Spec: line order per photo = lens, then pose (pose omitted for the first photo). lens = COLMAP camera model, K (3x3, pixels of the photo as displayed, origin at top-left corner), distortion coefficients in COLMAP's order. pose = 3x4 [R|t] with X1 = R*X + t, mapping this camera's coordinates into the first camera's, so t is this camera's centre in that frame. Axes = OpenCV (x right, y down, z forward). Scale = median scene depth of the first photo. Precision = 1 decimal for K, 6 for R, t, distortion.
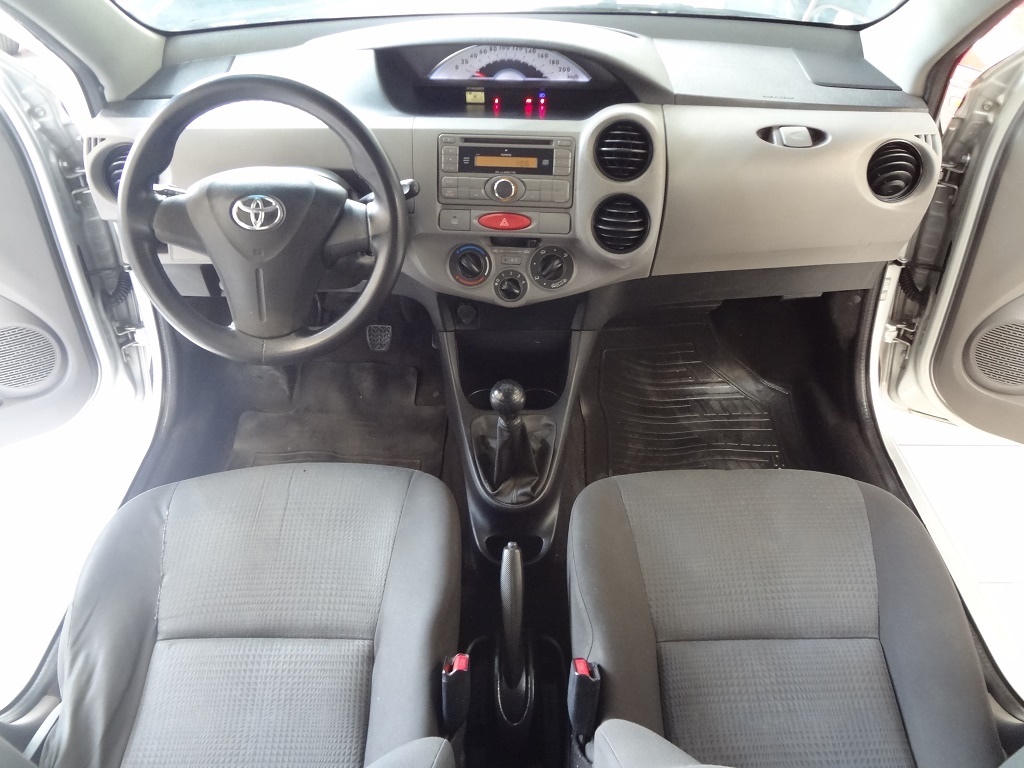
lens RADIAL K [[794.4, 0, 511.8], [0, 794.4, 395.6], [0, 0, 1]] dist [-0.022879, -0.003631]
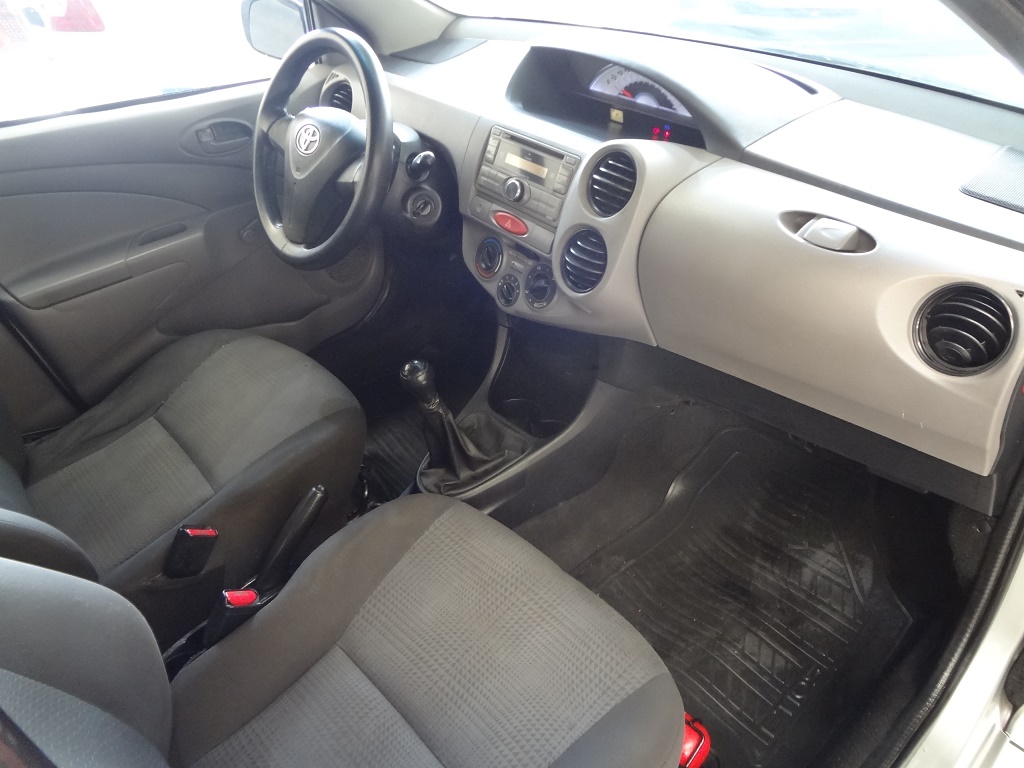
lens RADIAL K [[771.9, 0, 471.0], [0, 771.9, 382.6], [0, 0, 1]] dist [-0.000668, -0.048404]
pose [[0.647656, 0.424729, -0.632571, 0.588491], [-0.460874, 0.879497, 0.118659, -0.122084], [0.606742, 0.214686, 0.765359, 0.245942]]
